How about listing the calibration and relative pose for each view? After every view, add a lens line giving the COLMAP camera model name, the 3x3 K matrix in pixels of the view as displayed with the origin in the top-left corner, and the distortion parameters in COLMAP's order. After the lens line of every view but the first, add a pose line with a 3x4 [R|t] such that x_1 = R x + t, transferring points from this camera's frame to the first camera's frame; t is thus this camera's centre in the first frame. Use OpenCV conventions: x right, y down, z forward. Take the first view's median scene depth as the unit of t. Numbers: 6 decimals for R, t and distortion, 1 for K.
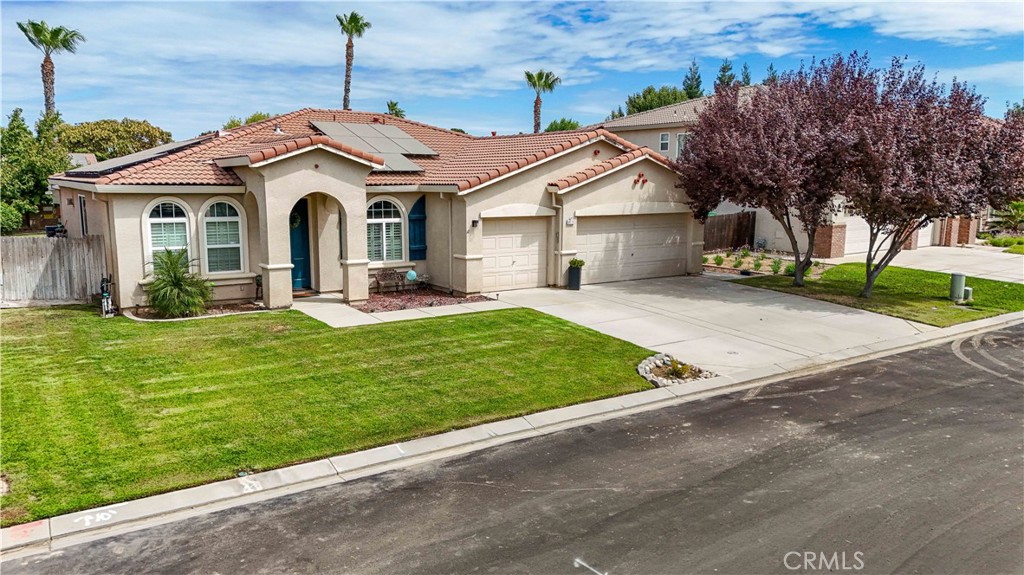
lens RADIAL K [[749.8, 0, 512.0], [0, 749.8, 287.5], [0, 0, 1]] dist [0.076959, -0.067021]
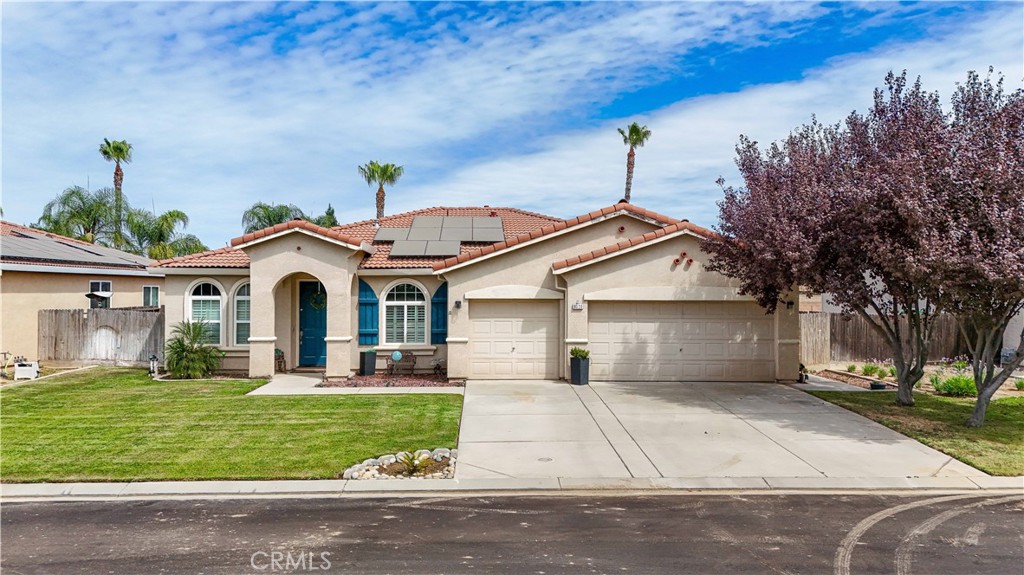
lens RADIAL K [[749.8, 0, 512.0], [0, 749.8, 287.5], [0, 0, 1]] dist [0.076959, -0.067021]
pose [[0.847890, -0.004795, -0.530151, 0.511004], [-0.075140, 0.988778, -0.129117, 0.010643], [0.524821, 0.149312, 0.838015, 0.232920]]
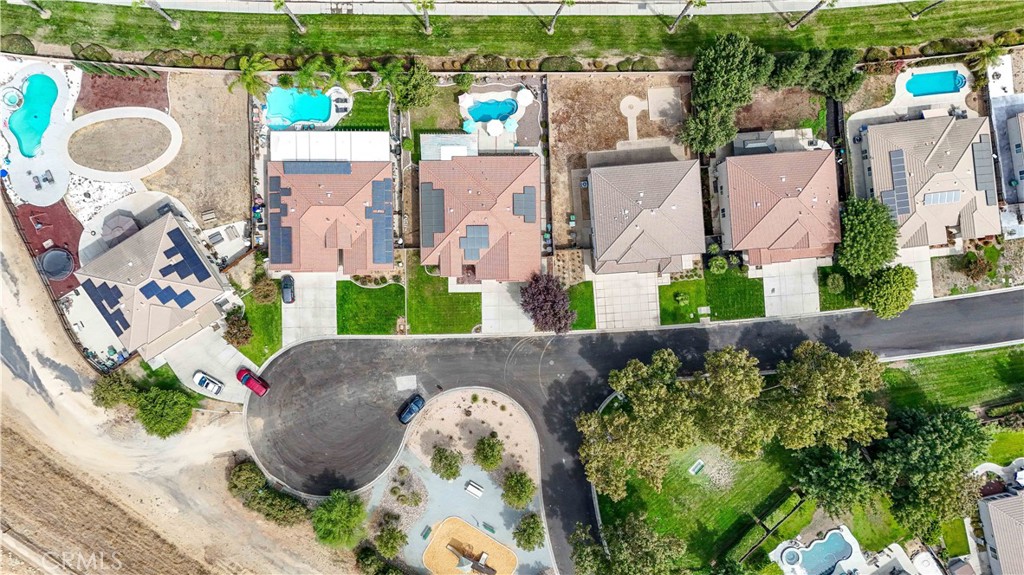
lens RADIAL K [[749.8, 0, 512.0], [0, 749.8, 287.5], [0, 0, 1]] dist [0.076959, -0.067021]
pose [[0.832010, 0.554126, 0.026528, 0.040951], [-0.113084, 0.122591, 0.985994, -5.444778], [0.543112, -0.823357, 0.164659, 0.167666]]
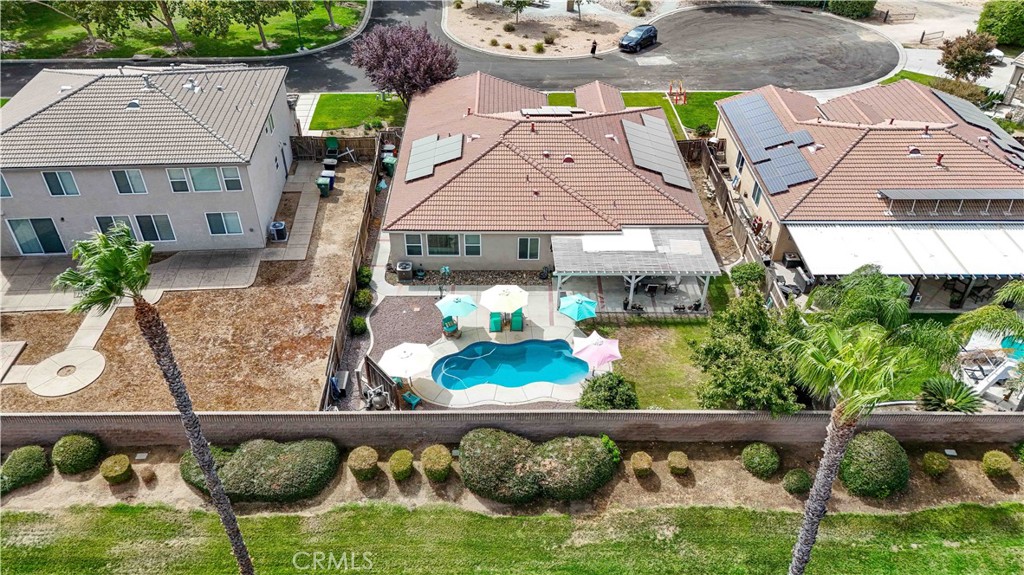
lens RADIAL K [[749.8, 0, 512.0], [0, 749.8, 287.5], [0, 0, 1]] dist [0.076959, -0.067021]
pose [[-0.832814, -0.351374, 0.427736, -1.332075], [0.081068, 0.686959, 0.722160, -1.595916], [-0.547585, 0.636101, -0.543623, 2.883743]]
